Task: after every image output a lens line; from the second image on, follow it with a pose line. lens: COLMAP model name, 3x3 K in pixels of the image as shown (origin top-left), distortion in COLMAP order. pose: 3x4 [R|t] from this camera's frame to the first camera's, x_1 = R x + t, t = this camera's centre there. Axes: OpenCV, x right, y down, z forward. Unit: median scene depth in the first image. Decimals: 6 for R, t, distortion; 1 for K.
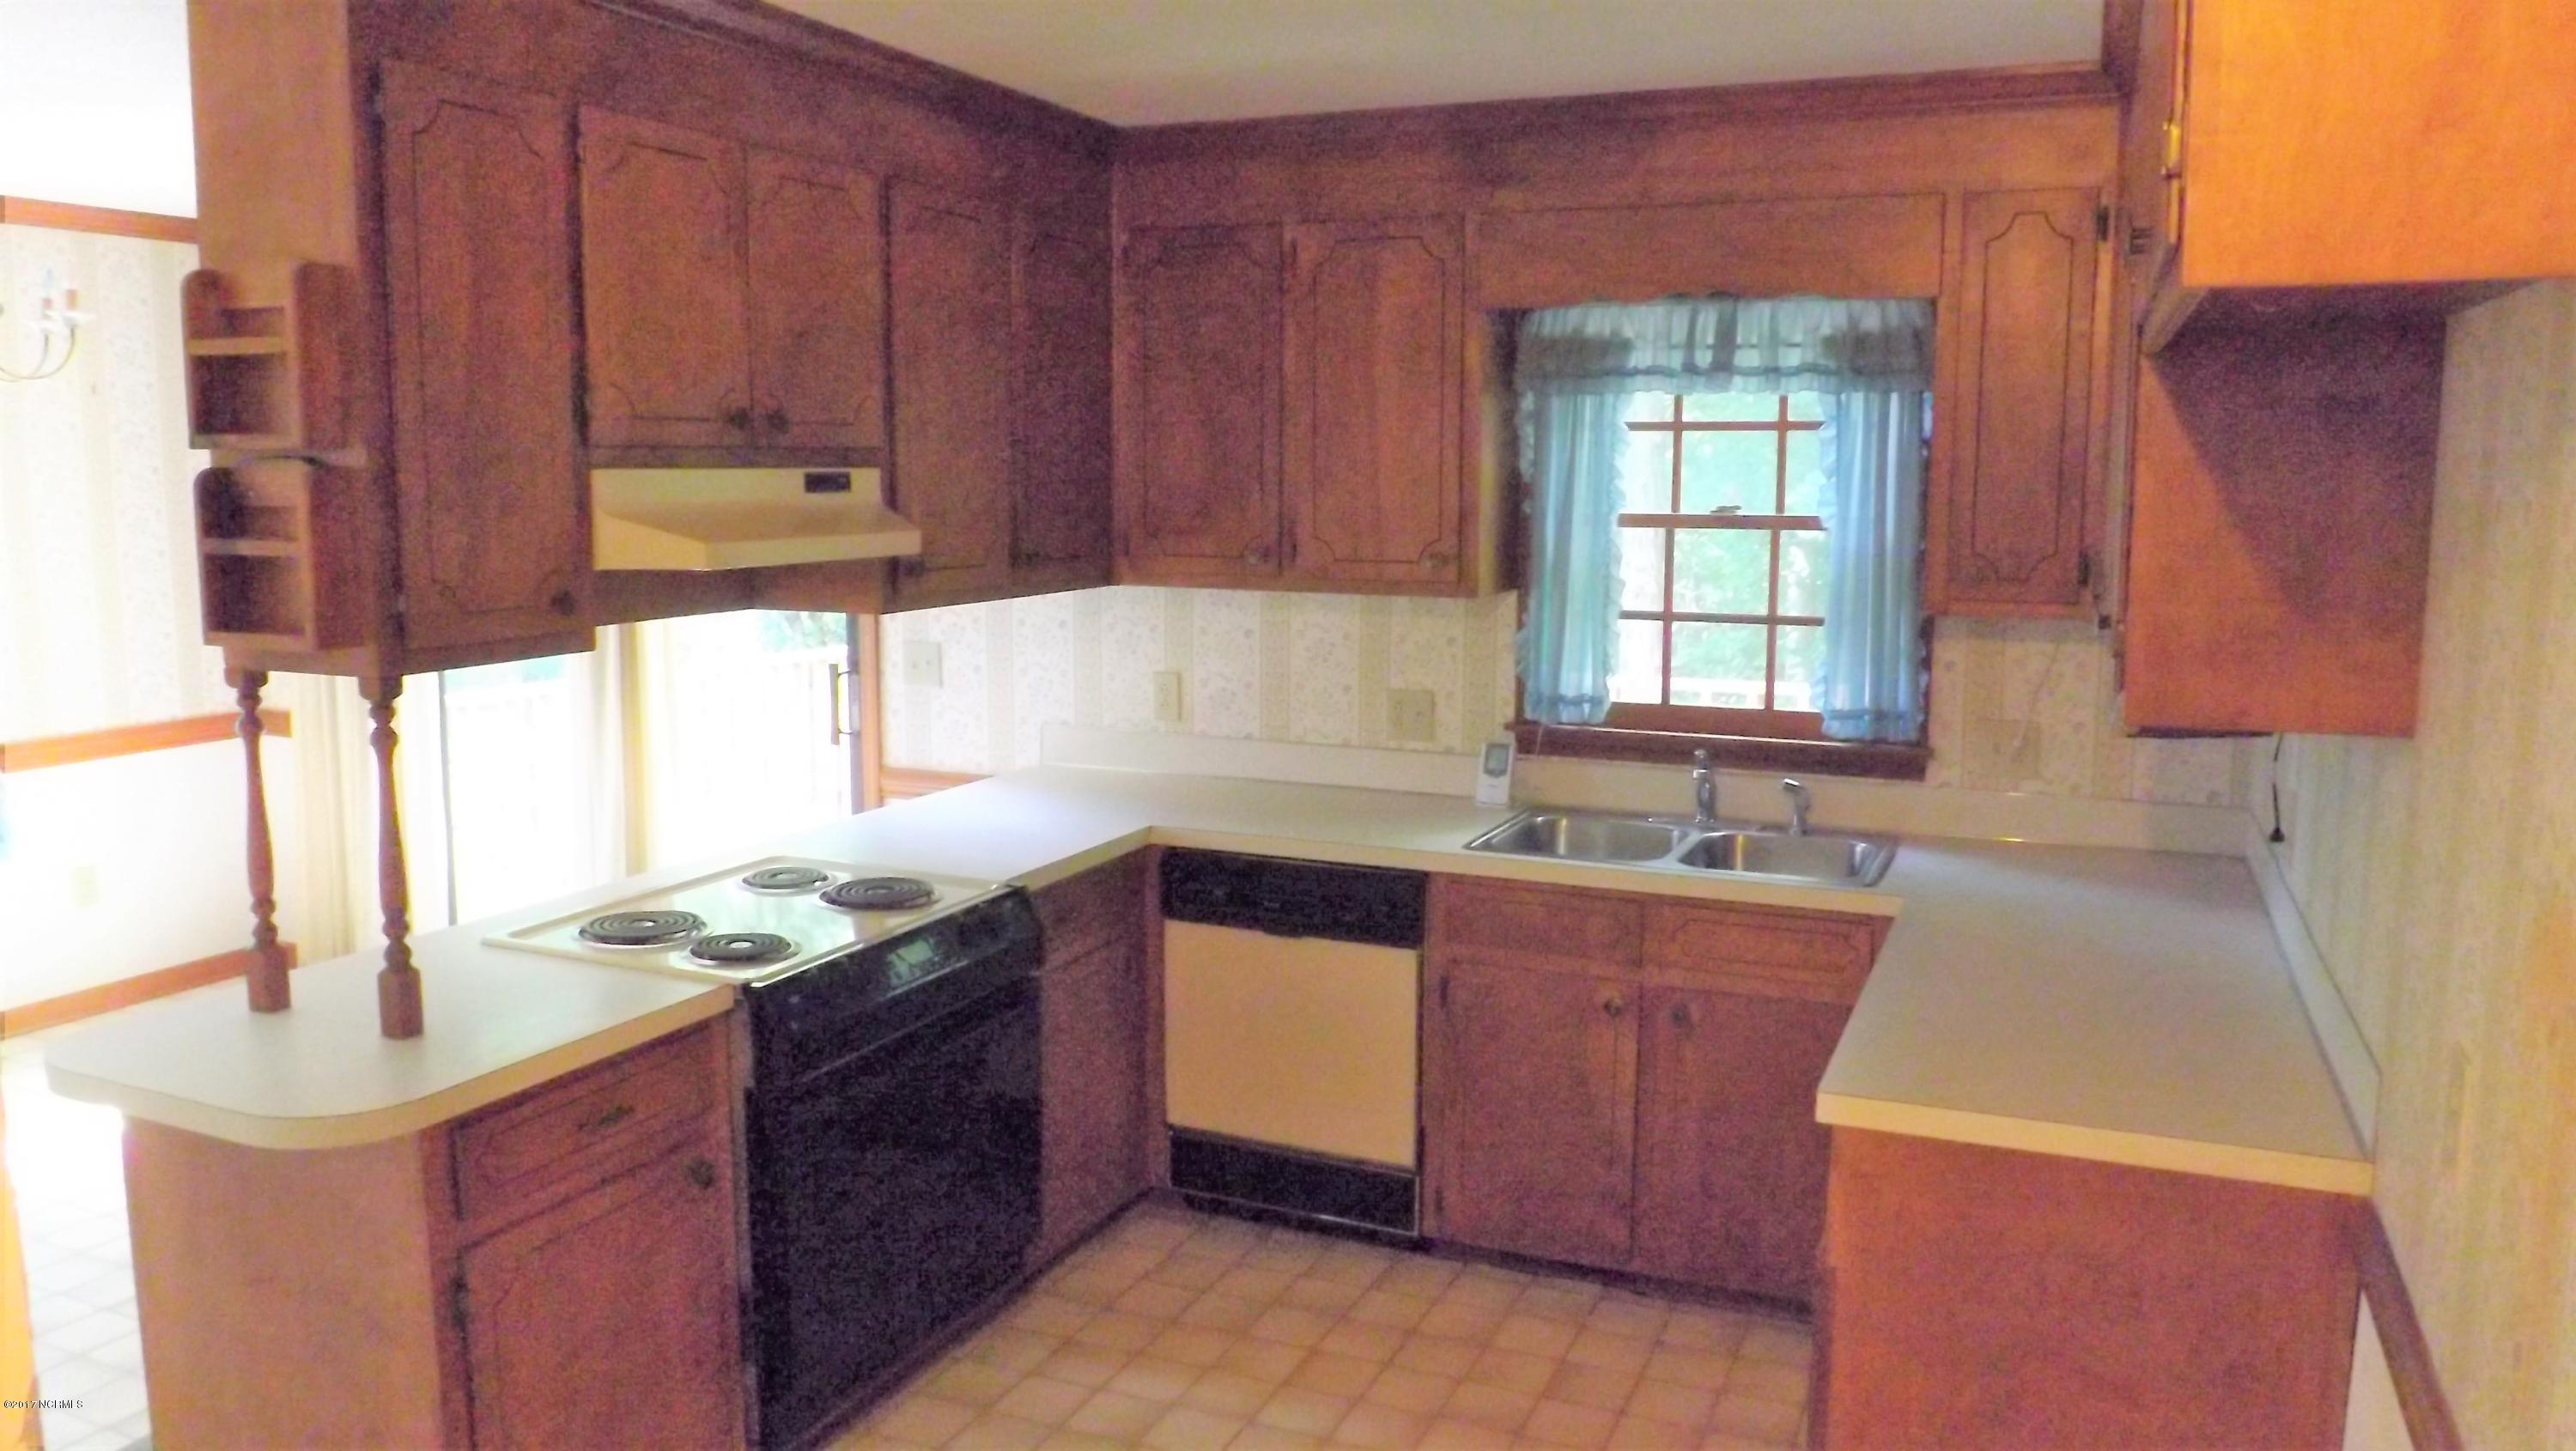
lens RADIAL K [[1874.2, 0, 1256.4], [0, 1874.2, 733.3], [0, 0, 1]] dist [-0.051658, -0.005437]
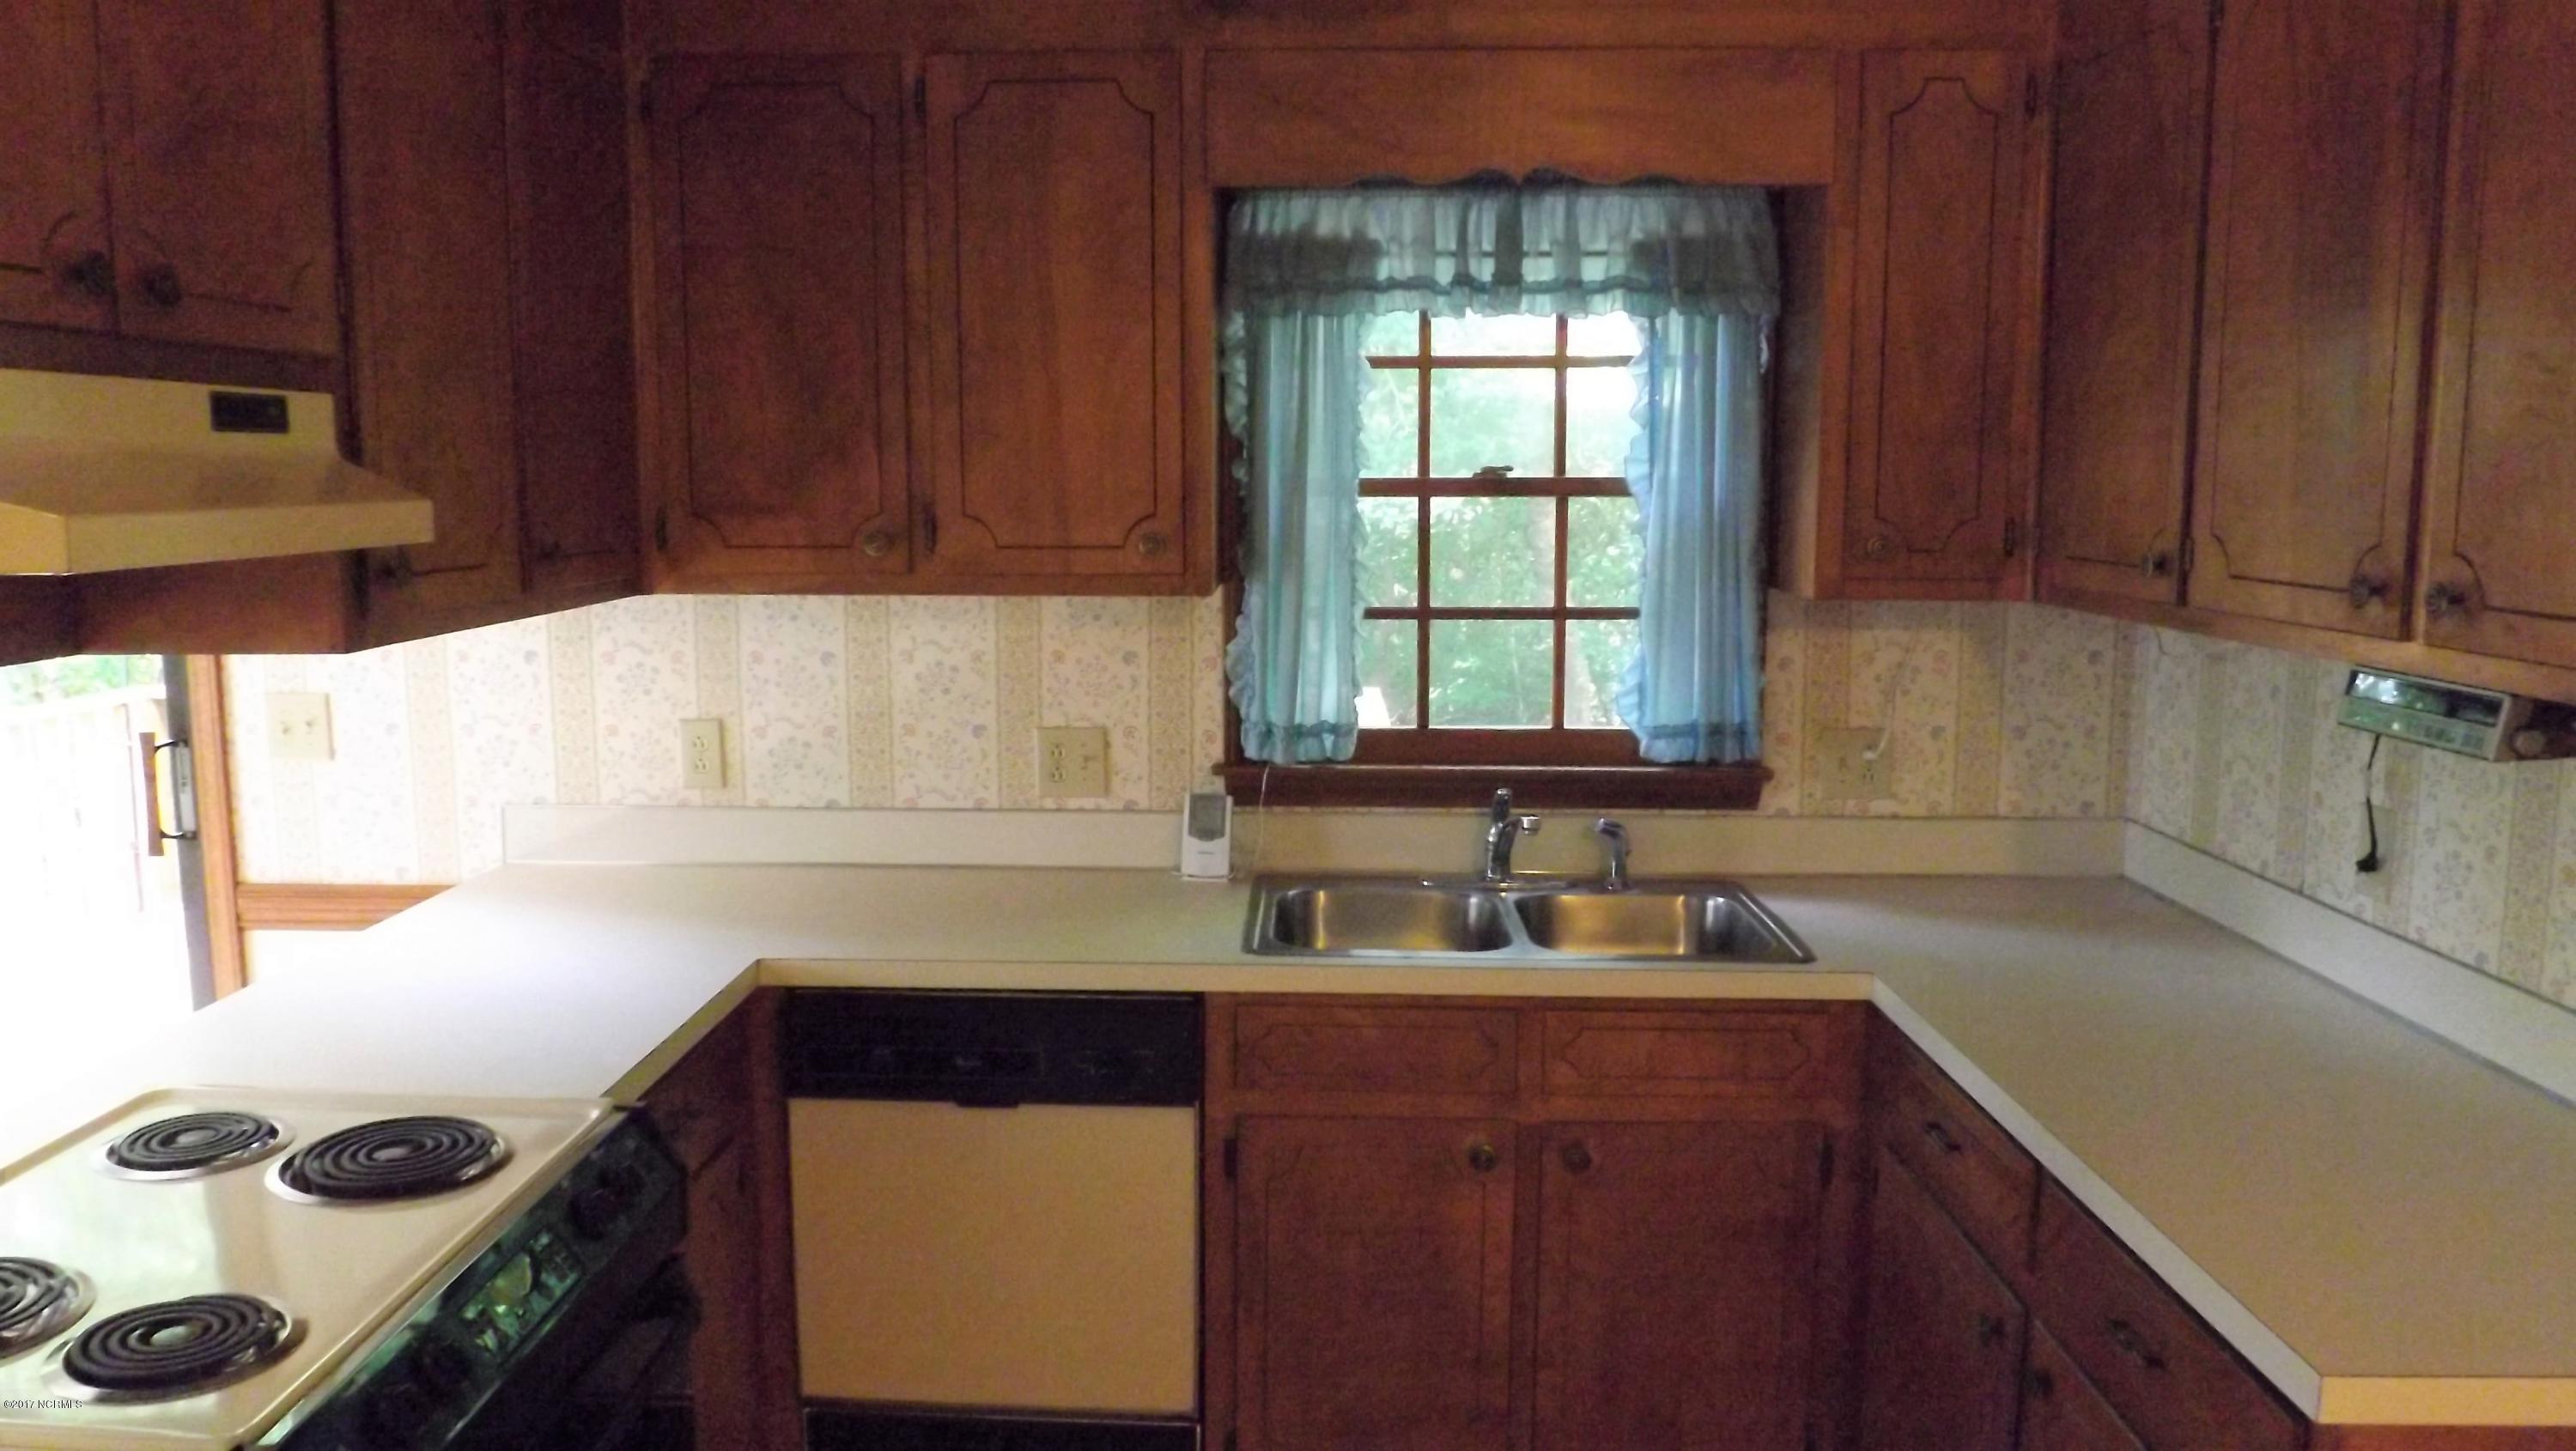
lens RADIAL K [[1921.6, 0, 1280.8], [0, 1921.6, 753.9], [0, 0, 1]] dist [-0.048401, 0.005140]
pose [[0.924627, -0.058946, 0.376284, -0.133800], [0.056413, 0.998250, 0.017756, -0.023336], [-0.376672, 0.004810, 0.926334, 0.307726]]
